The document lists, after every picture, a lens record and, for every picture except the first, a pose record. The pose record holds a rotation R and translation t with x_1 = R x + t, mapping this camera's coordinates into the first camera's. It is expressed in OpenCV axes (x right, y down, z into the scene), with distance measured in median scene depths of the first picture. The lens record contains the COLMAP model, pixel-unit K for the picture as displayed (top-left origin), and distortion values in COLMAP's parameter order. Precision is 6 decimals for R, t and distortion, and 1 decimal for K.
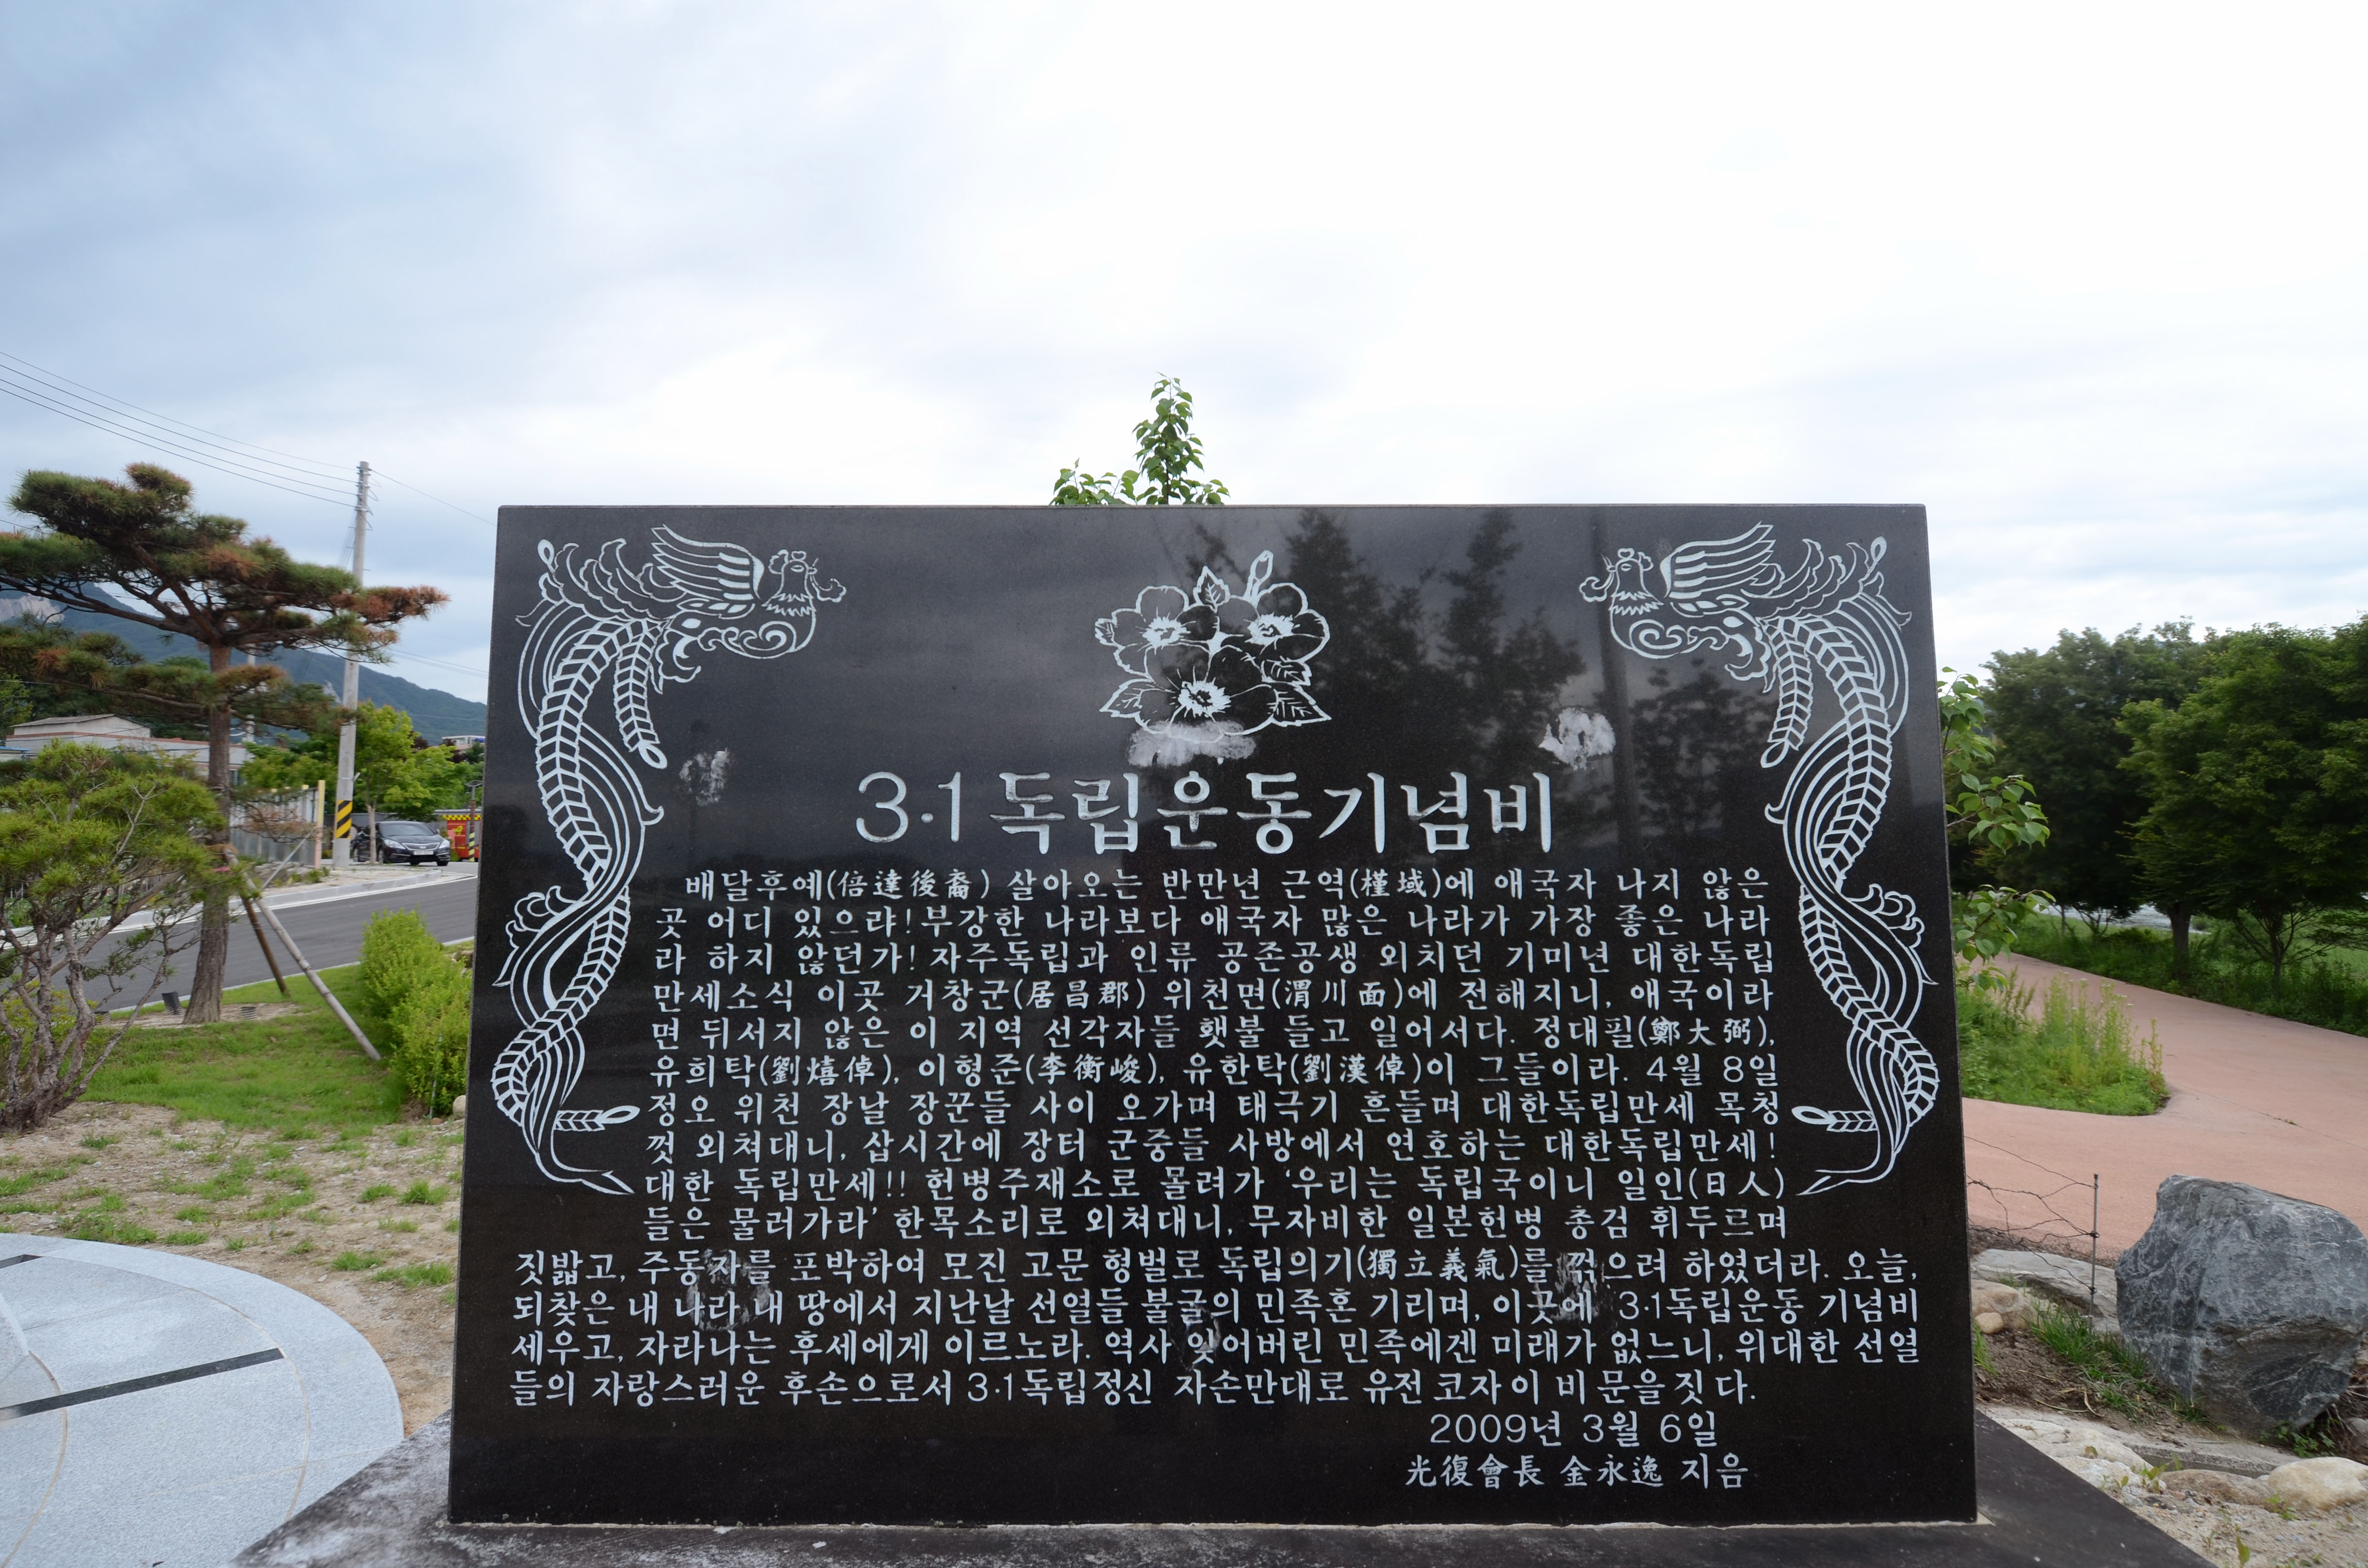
lens RADIAL K [[1225.0, 0, 1184.0], [0, 1225.0, 784.0], [0, 0, 1]] dist [0.054733, -0.056394]
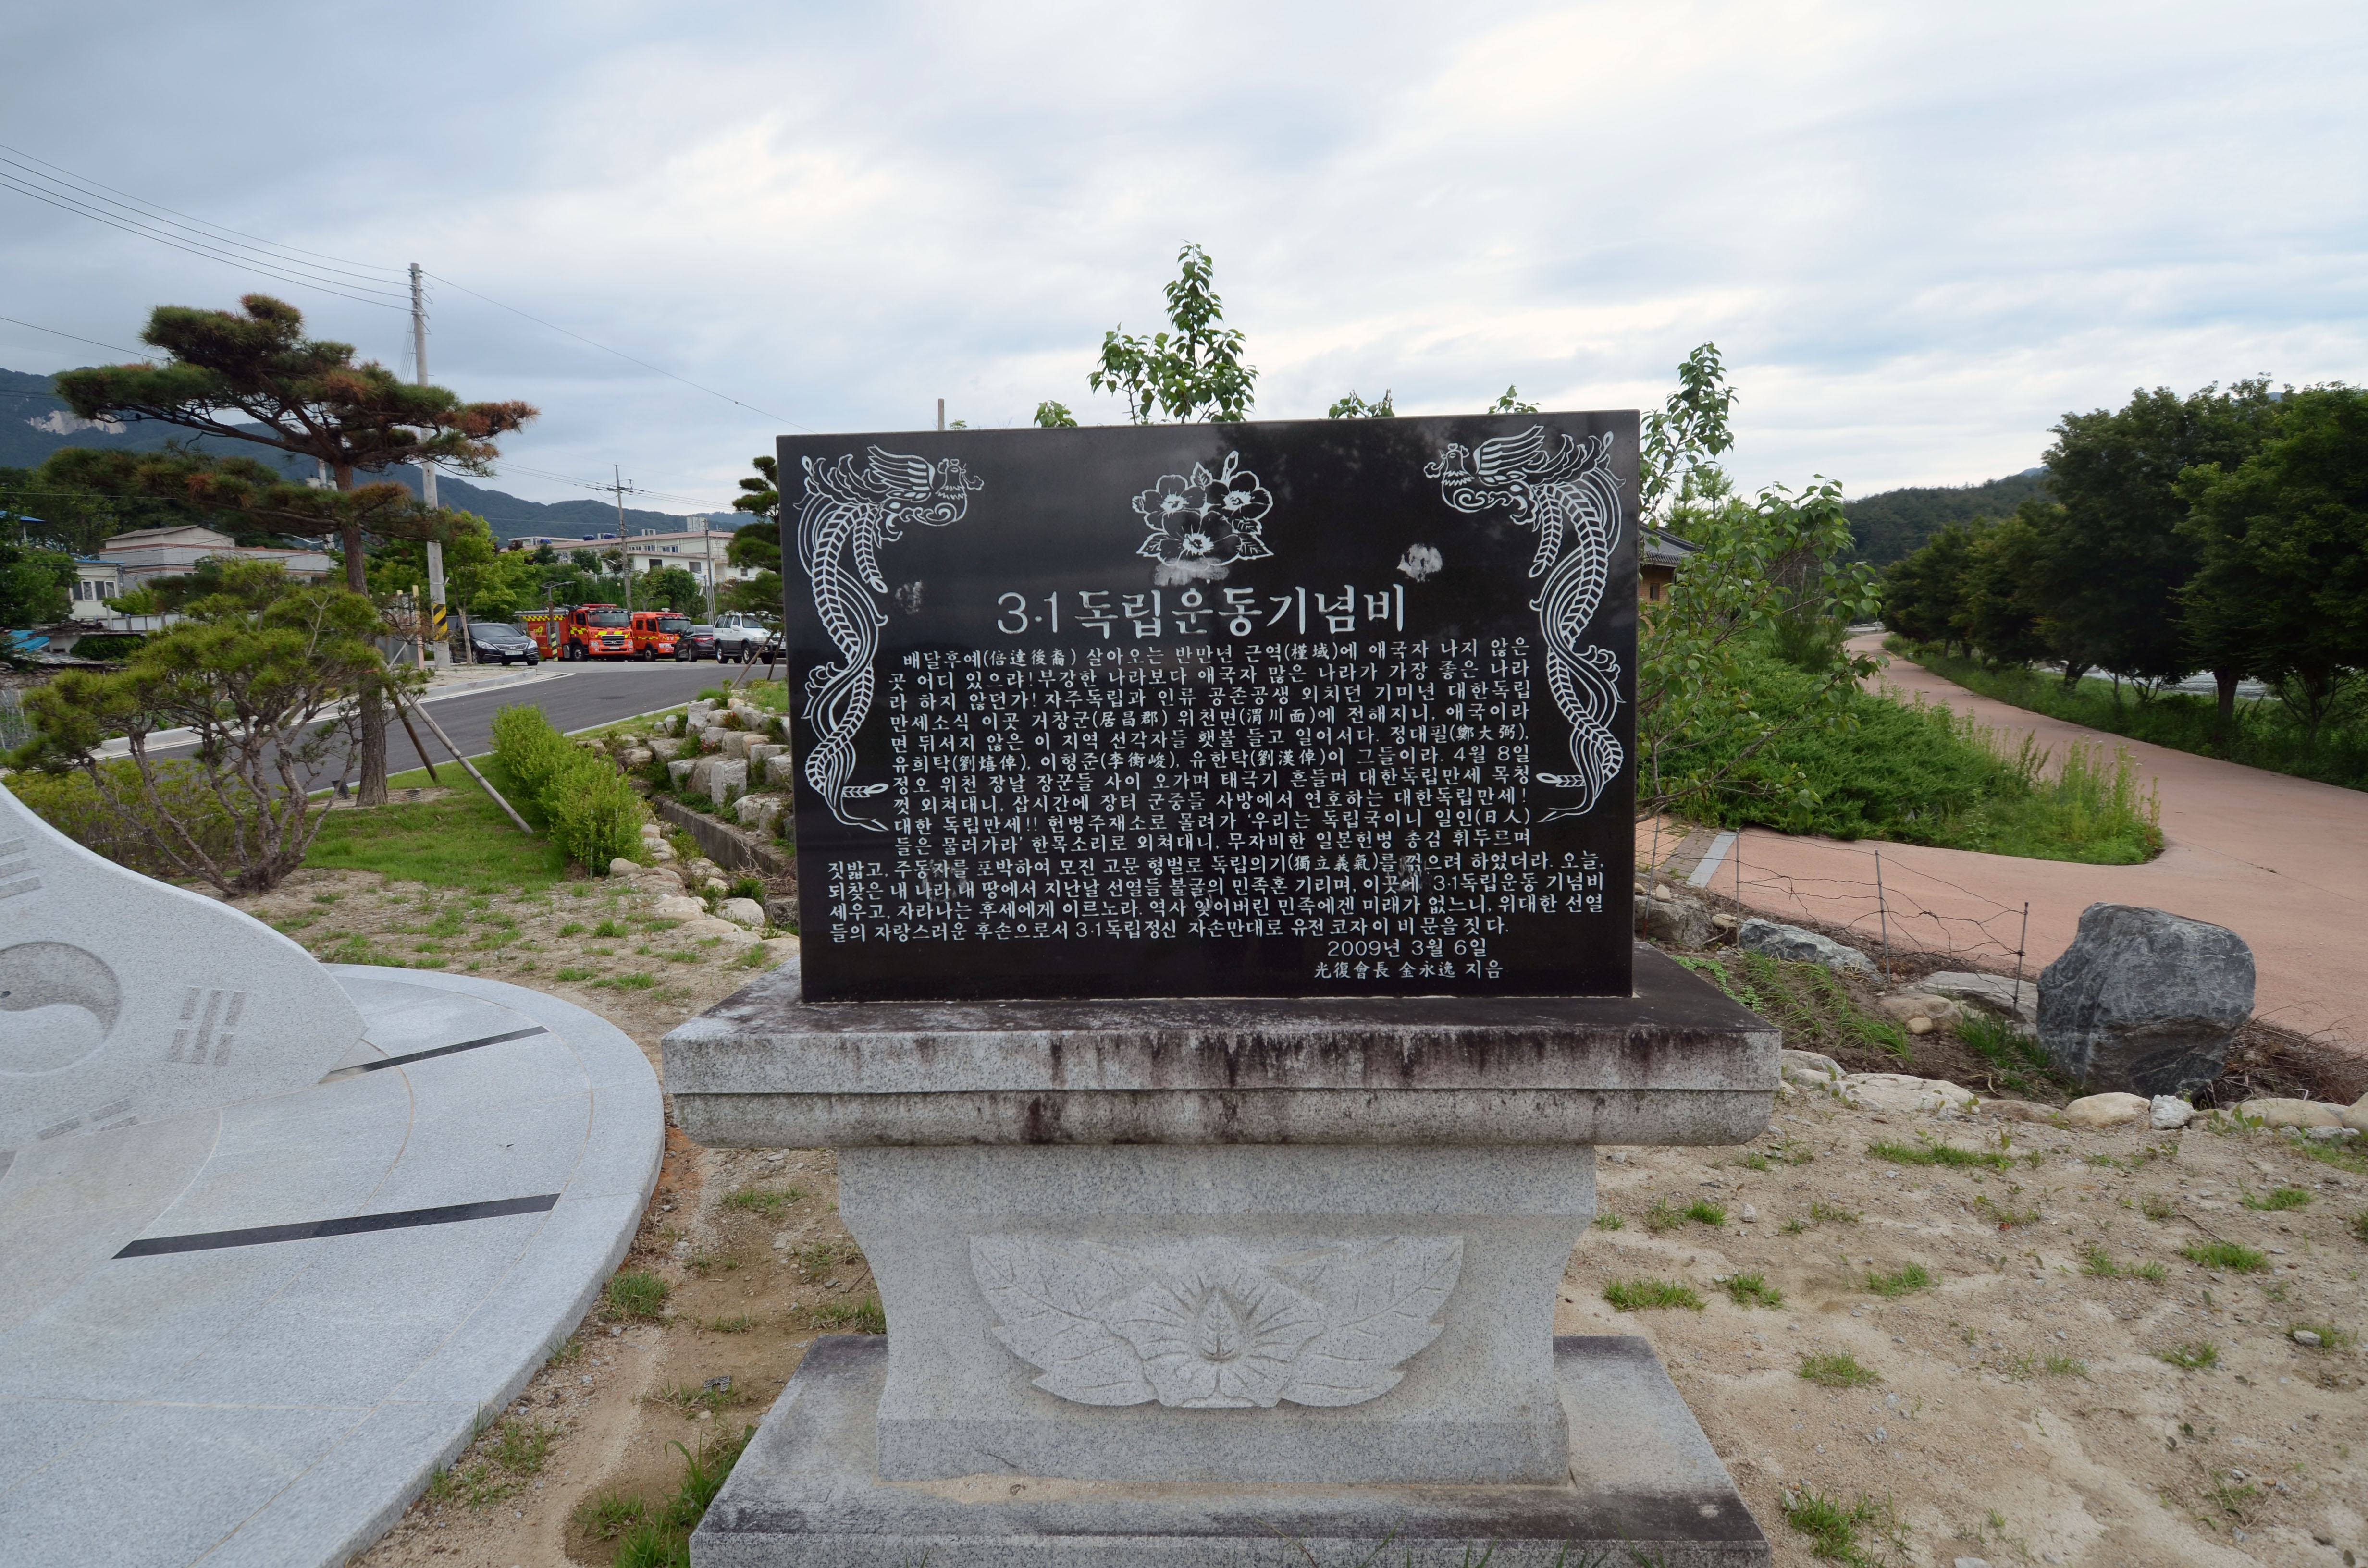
lens RADIAL K [[1225.1, 0, 1184.0], [0, 1225.1, 784.0], [0, 0, 1]] dist [0.054733, -0.056394]
pose [[0.998716, -0.015191, -0.048324, 0.074532], [0.023229, 0.985099, 0.170412, -0.033363], [0.045015, -0.171315, 0.984187, -0.728685]]
